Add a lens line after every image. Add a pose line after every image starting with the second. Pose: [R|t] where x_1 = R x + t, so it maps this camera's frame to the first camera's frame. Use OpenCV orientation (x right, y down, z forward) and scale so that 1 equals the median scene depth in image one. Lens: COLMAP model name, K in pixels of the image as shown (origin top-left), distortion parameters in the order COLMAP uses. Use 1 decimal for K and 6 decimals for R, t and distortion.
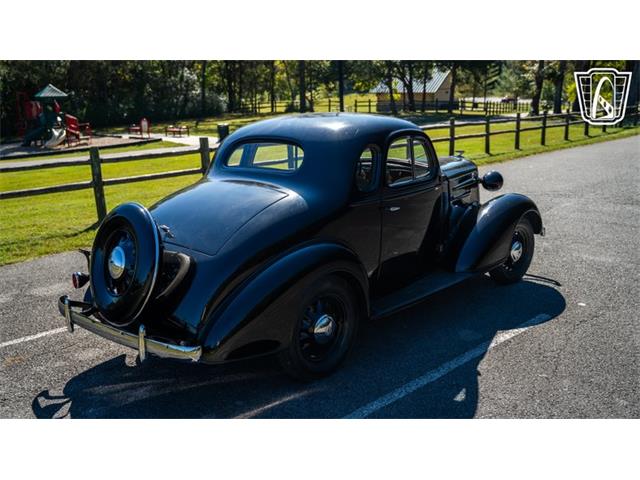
lens RADIAL K [[625.6, 0, 320.0], [0, 625.6, 240.0], [0, 0, 1]] dist [-0.088573, 0.214135]
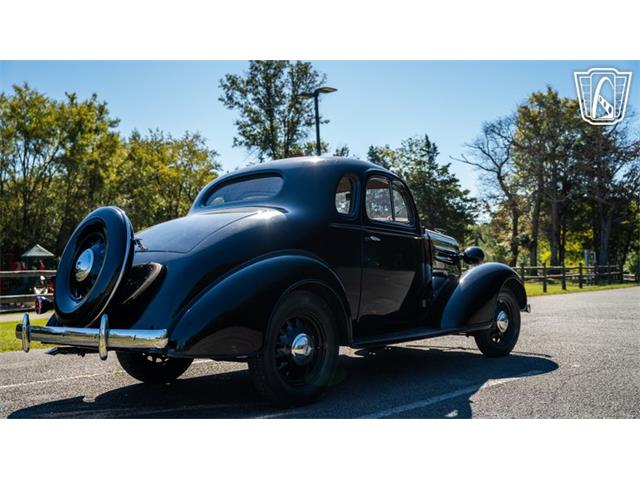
lens RADIAL K [[625.6, 0, 320.0], [0, 625.6, 240.0], [0, 0, 1]] dist [-0.088573, 0.214135]
pose [[0.999635, 0.001041, 0.027001, 0.005891], [0.006431, 0.961373, -0.275174, 0.177680], [-0.026244, 0.275247, 0.961015, 0.045499]]
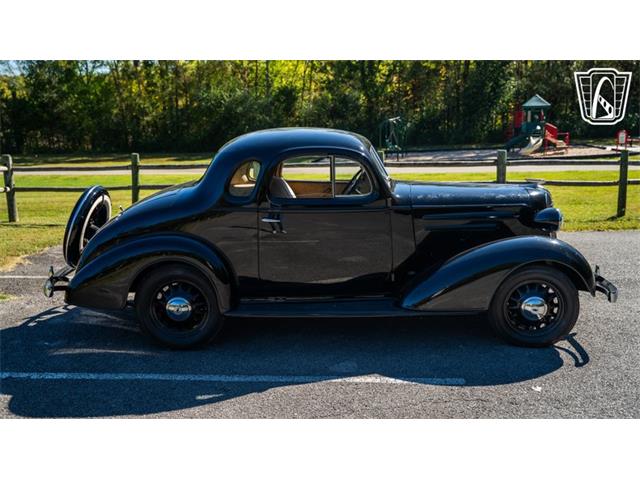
lens RADIAL K [[625.6, 0, 320.0], [0, 625.6, 240.0], [0, 0, 1]] dist [-0.088573, 0.214135]
pose [[0.677254, 0.159001, -0.718363, 0.736741], [-0.169093, 0.983871, 0.058351, -0.069230], [0.716055, 0.081951, 0.693217, 0.276416]]
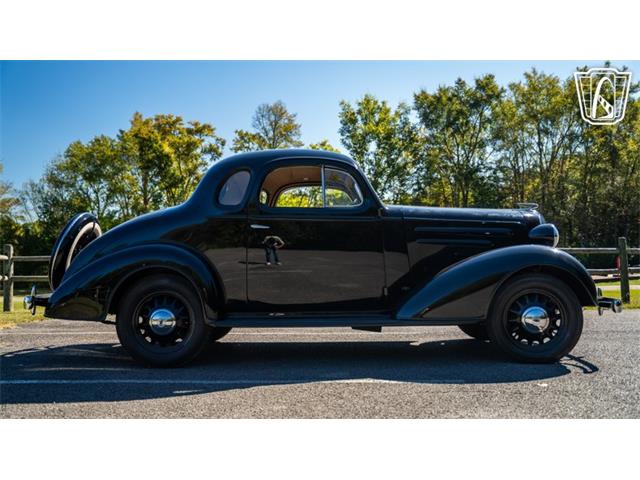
lens RADIAL K [[625.6, 0, 320.0], [0, 625.6, 240.0], [0, 0, 1]] dist [-0.088573, 0.214135]
pose [[0.672078, -0.010327, -0.740408, 0.750364], [-0.166041, 0.972339, -0.164280, 0.101083], [0.721624, 0.233347, 0.651773, 0.330365]]
